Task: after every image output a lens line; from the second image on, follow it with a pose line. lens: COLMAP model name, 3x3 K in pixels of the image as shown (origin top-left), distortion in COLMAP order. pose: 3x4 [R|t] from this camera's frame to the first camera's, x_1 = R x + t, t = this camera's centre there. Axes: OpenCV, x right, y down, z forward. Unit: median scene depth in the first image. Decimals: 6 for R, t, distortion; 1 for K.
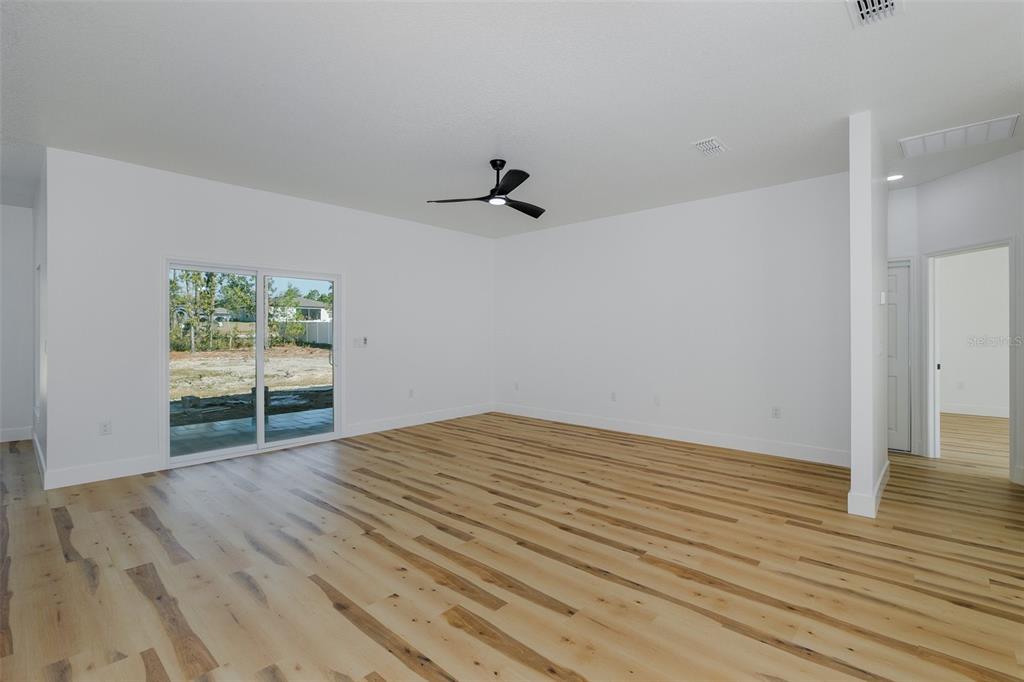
lens RADIAL K [[475.4, 0, 513.1], [0, 475.4, 337.4], [0, 0, 1]] dist [-0.008039, -0.000309]
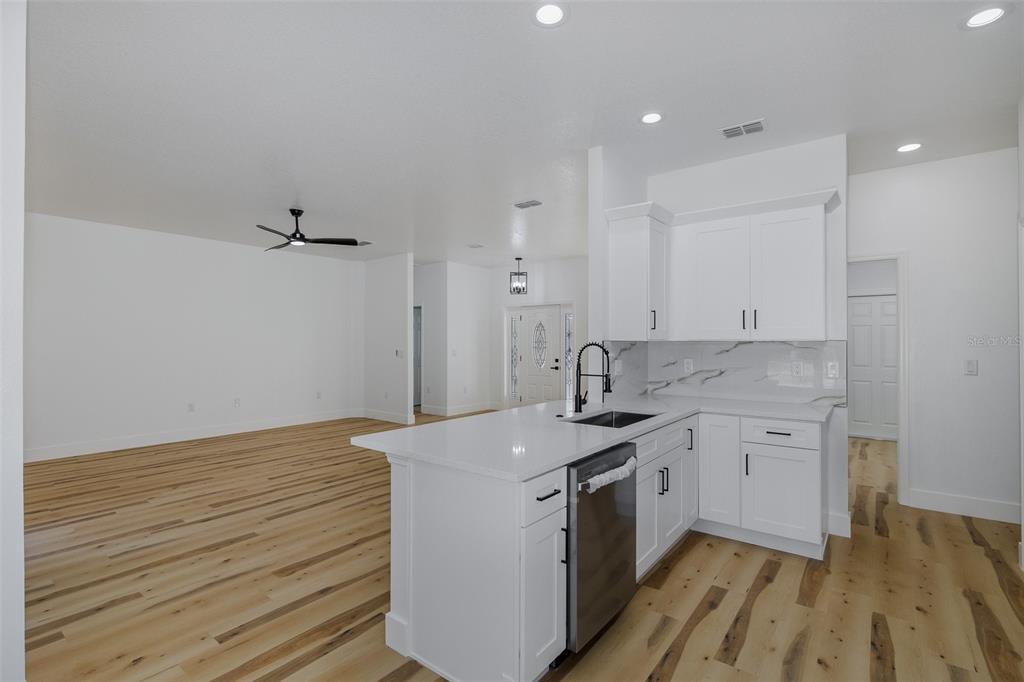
lens RADIAL K [[475.4, 0, 511.3], [0, 475.4, 343.1], [0, 0, 1]] dist [-0.008039, -0.000309]
pose [[-0.091462, 0.000613, 0.995808, -1.531975], [0.005092, 0.999987, -0.000148, -0.031293], [-0.995796, 0.005057, -0.091464, 0.628325]]
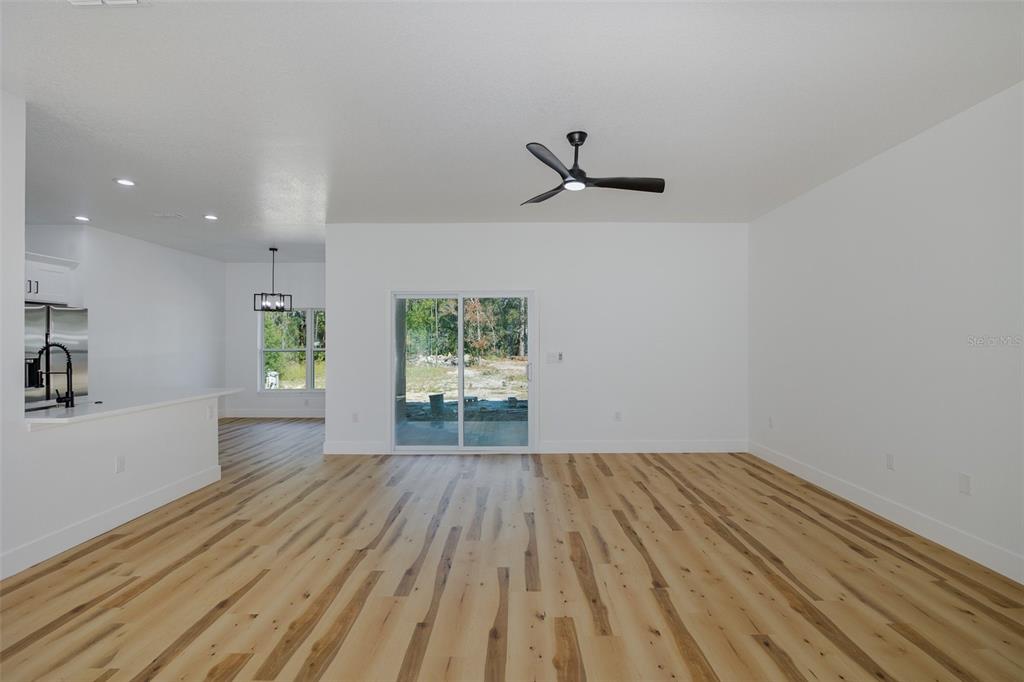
lens RADIAL K [[475.4, 0, 513.3], [0, 475.4, 341.9], [0, 0, 1]] dist [-0.008039, -0.000309]
pose [[0.670120, -0.003030, -0.742247, 0.550991], [-0.003752, 0.999965, -0.007469, -0.024426], [0.742243, 0.007790, 0.670085, 0.455457]]
